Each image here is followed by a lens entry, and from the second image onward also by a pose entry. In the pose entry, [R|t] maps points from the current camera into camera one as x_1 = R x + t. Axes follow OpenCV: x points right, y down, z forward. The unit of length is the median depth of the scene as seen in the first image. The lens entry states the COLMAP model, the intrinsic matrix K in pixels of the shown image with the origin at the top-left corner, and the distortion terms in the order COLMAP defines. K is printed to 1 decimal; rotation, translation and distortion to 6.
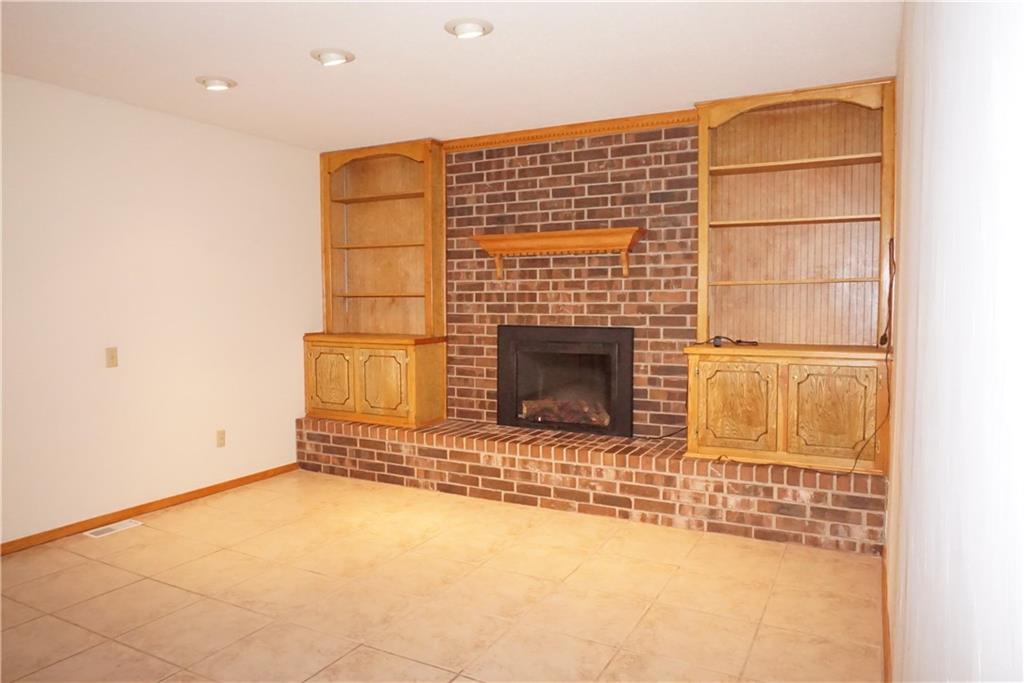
lens RADIAL K [[696.2, 0, 511.0], [0, 696.2, 339.1], [0, 0, 1]] dist [-0.002288, -0.000105]
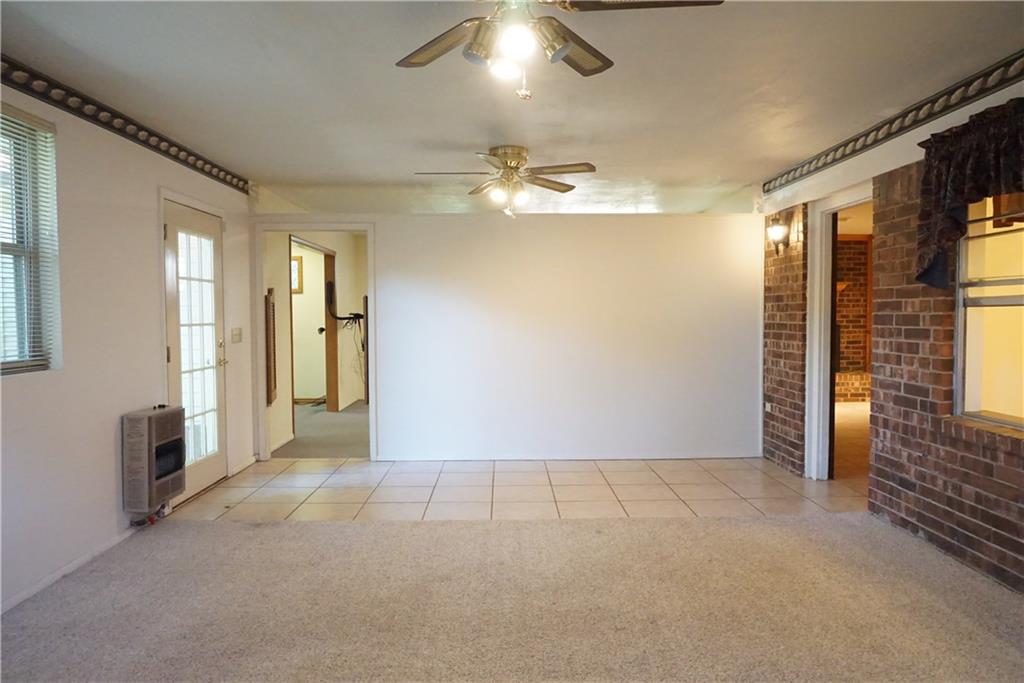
lens RADIAL K [[696.2, 0, 512.3], [0, 696.2, 342.7], [0, 0, 1]] dist [-0.002288, -0.000105]
pose [[0.876021, -0.018576, 0.481915, -1.946166], [0.027248, 0.999568, -0.011001, 0.040707], [-0.481502, 0.022768, 0.876149, -0.515058]]
